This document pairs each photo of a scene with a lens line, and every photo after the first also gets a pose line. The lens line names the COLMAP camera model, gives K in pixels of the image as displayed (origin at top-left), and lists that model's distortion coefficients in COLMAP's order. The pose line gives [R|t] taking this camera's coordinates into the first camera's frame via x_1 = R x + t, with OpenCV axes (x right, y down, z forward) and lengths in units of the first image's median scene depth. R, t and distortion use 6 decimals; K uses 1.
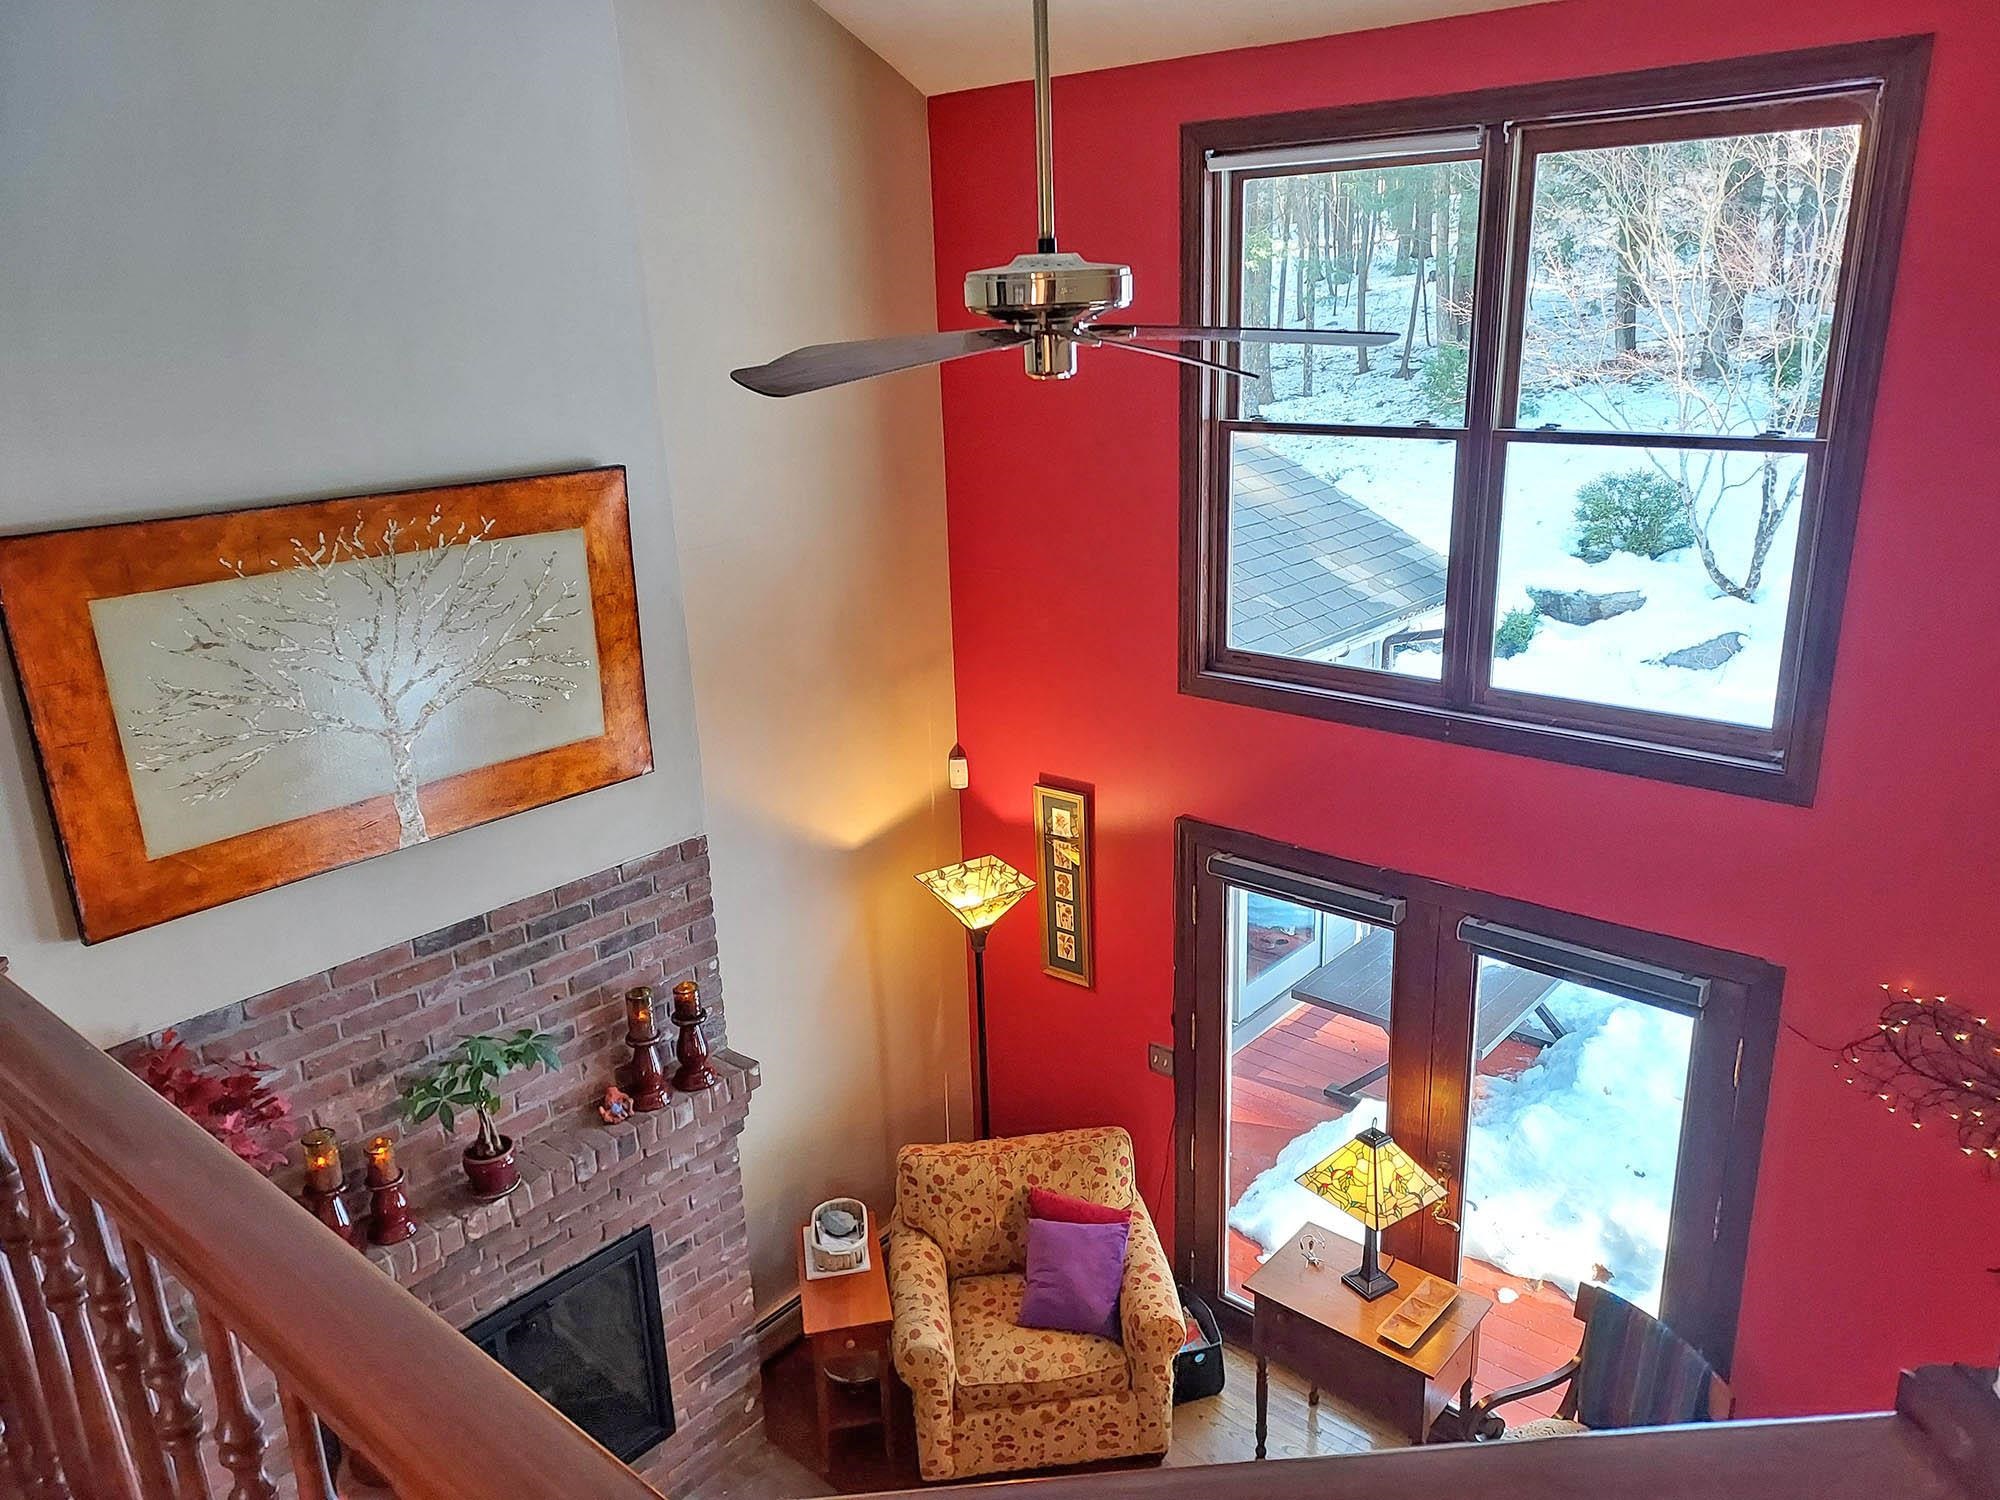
lens RADIAL K [[1438.7, 0, 1016.2], [0, 1438.7, 749.2], [0, 0, 1]] dist [0.086262, -0.128733]
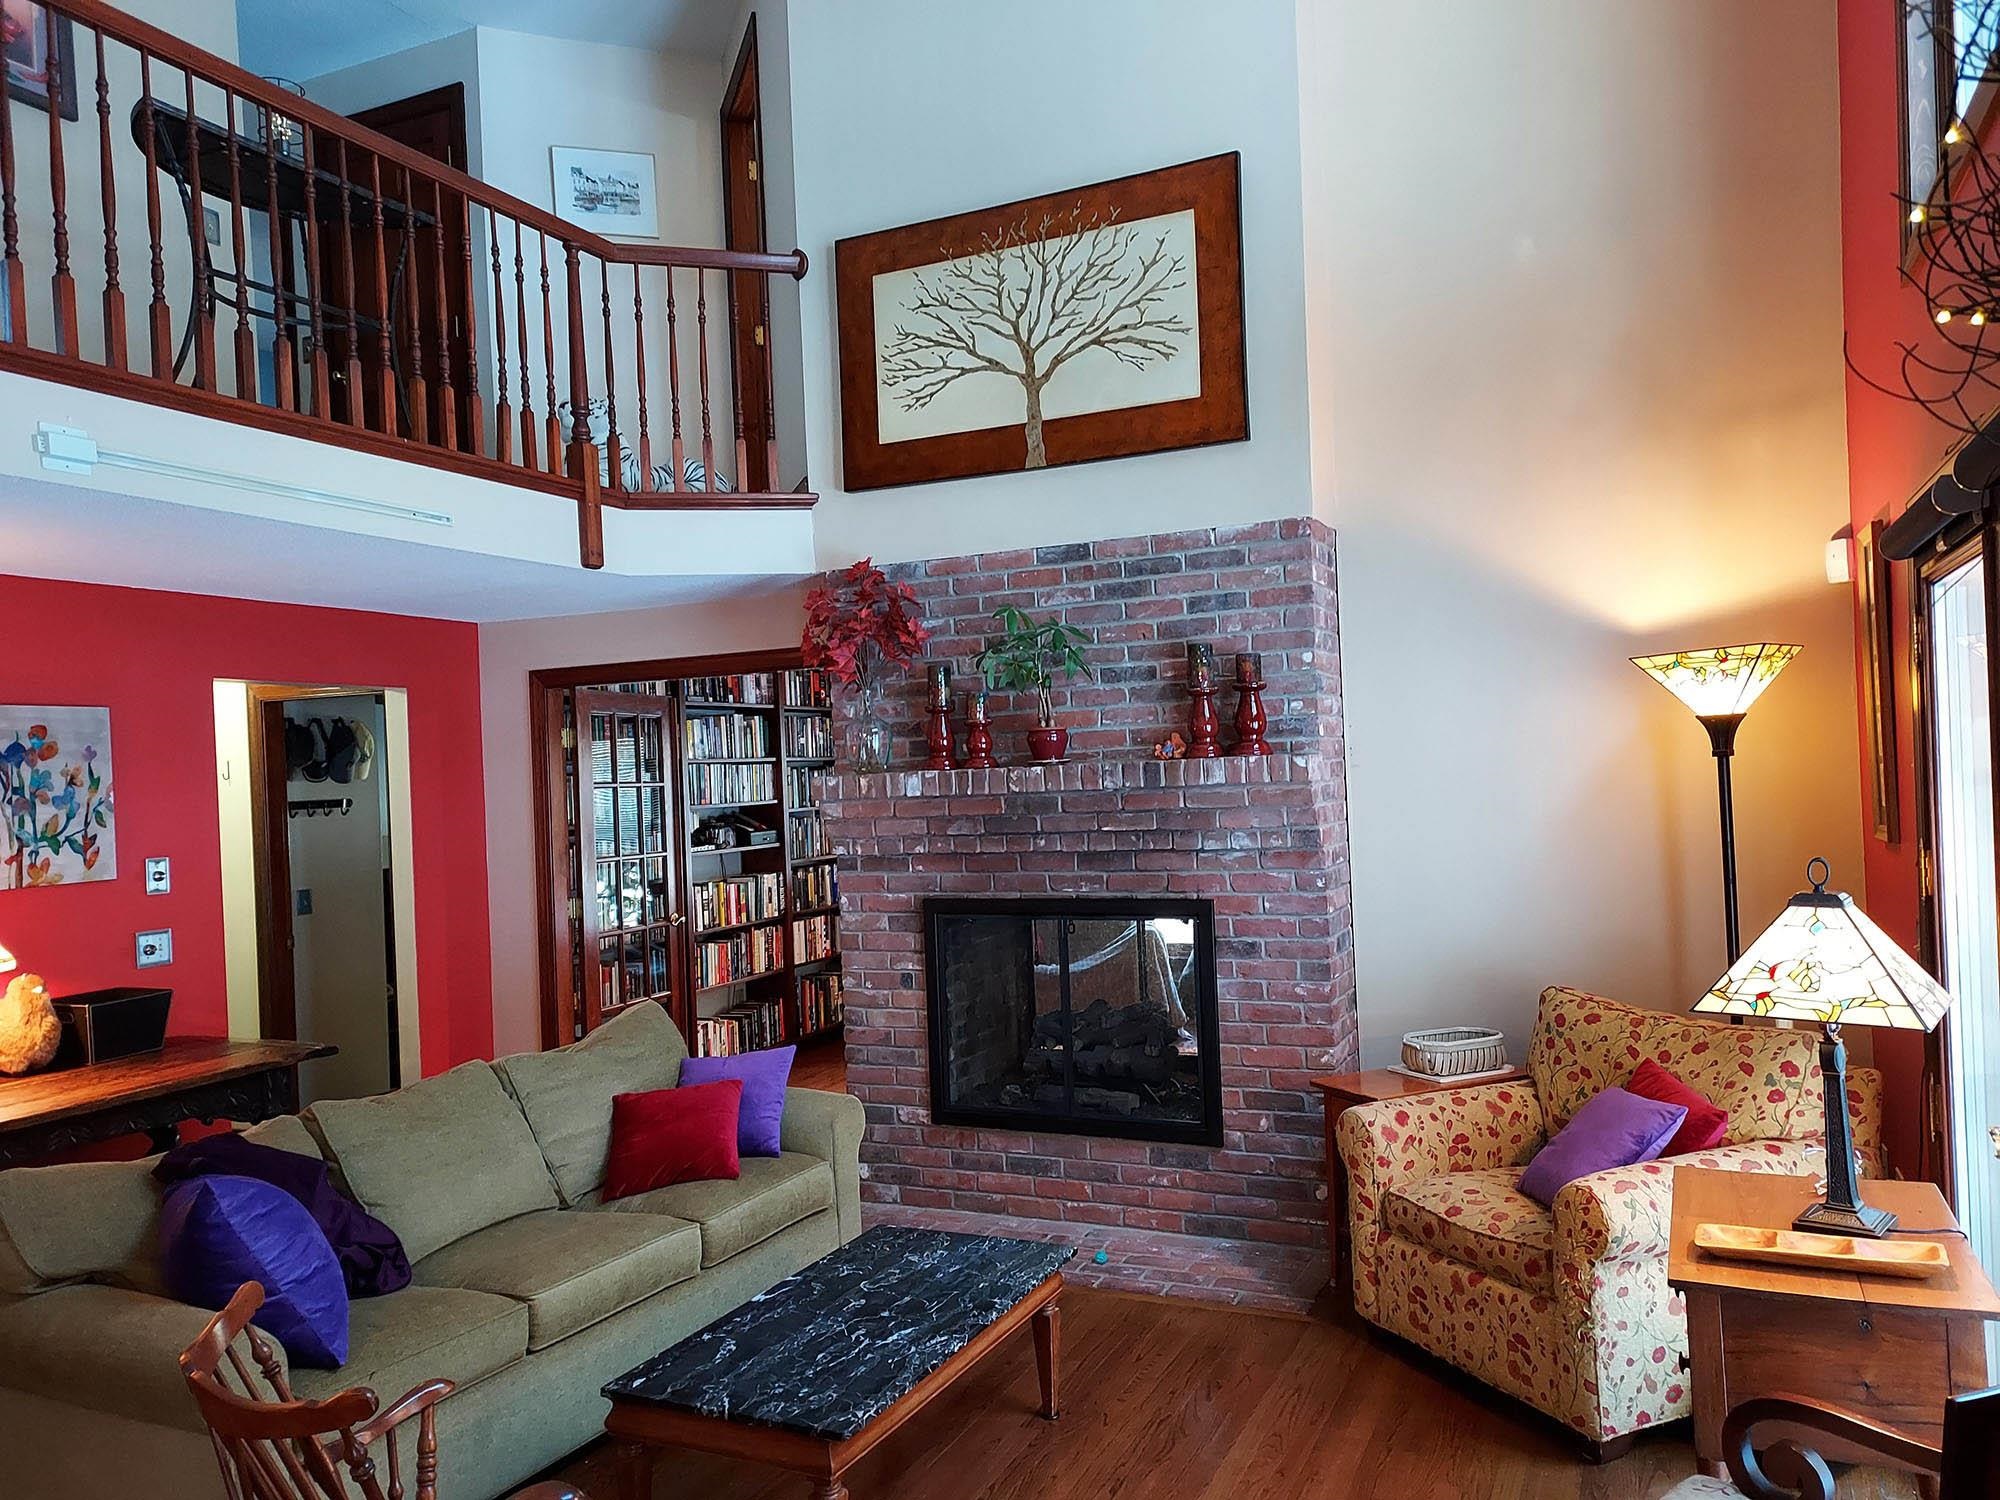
lens RADIAL K [[1438.7, 0, 1016.2], [0, 1438.7, 749.2], [0, 0, 1]] dist [0.086262, -0.128733]
pose [[0.280376, 0.009201, -0.959846, 0.644360], [-0.259492, 0.963449, -0.066564, 0.309350], [0.924150, 0.267735, 0.272516, 0.534021]]
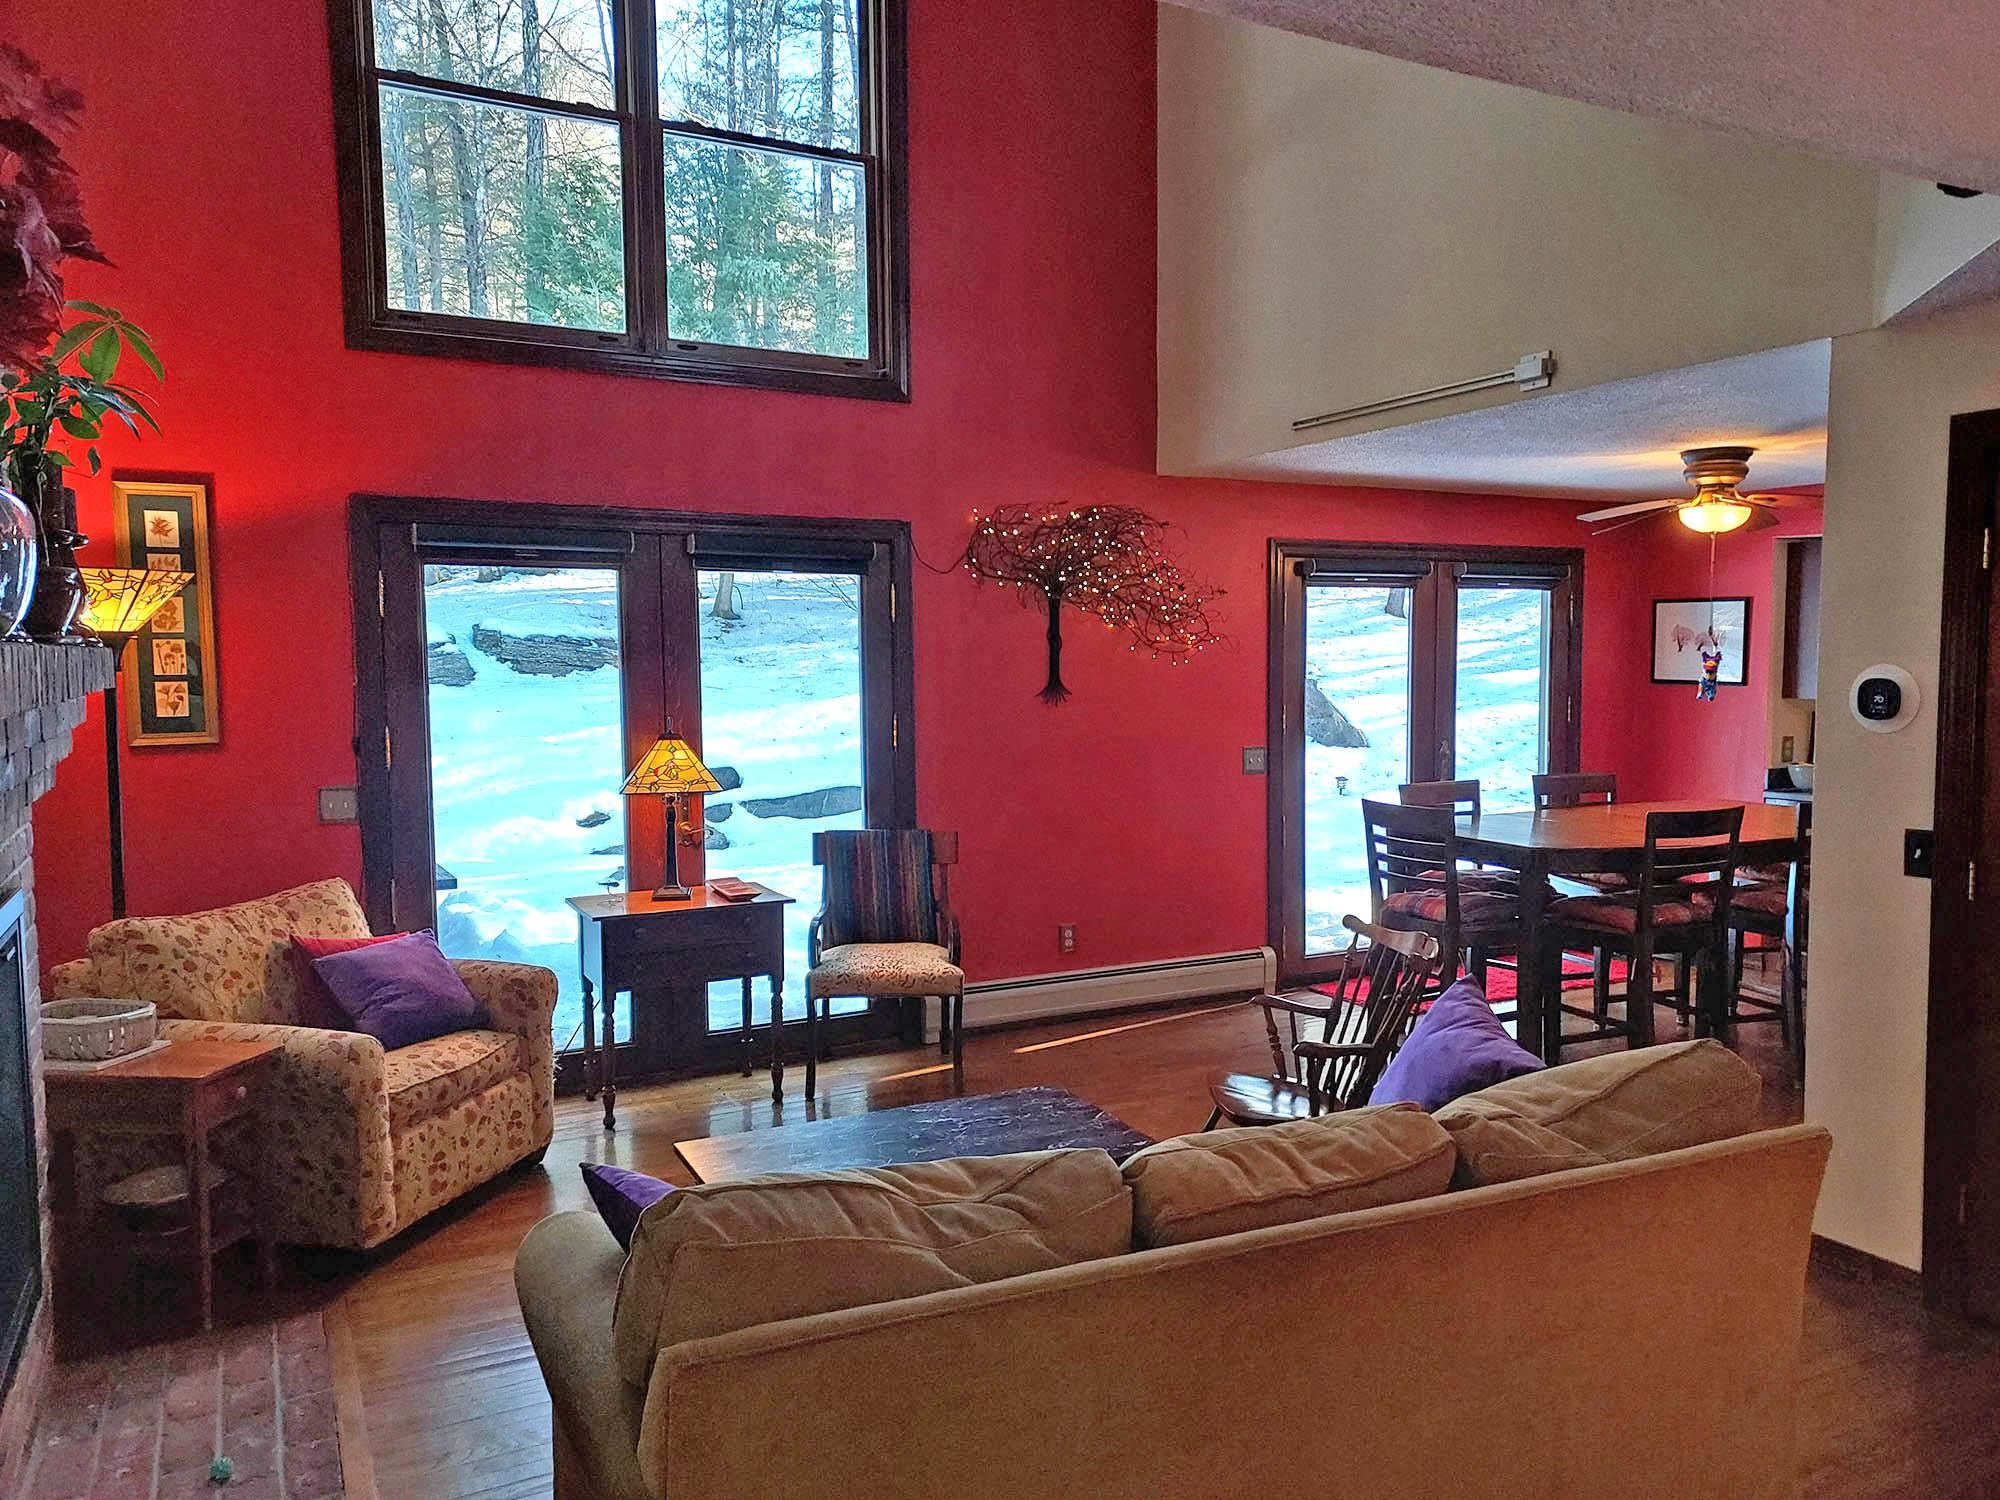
lens RADIAL K [[1475.7, 0, 1000.0], [0, 1475.7, 750.0], [0, 0, 1]] dist [0.097955, -0.098326]
pose [[0.367552, -0.026272, 0.929632, -0.651704], [0.274247, 0.958212, -0.081350, 0.410704], [-0.888648, 0.284849, 0.359397, 0.368233]]
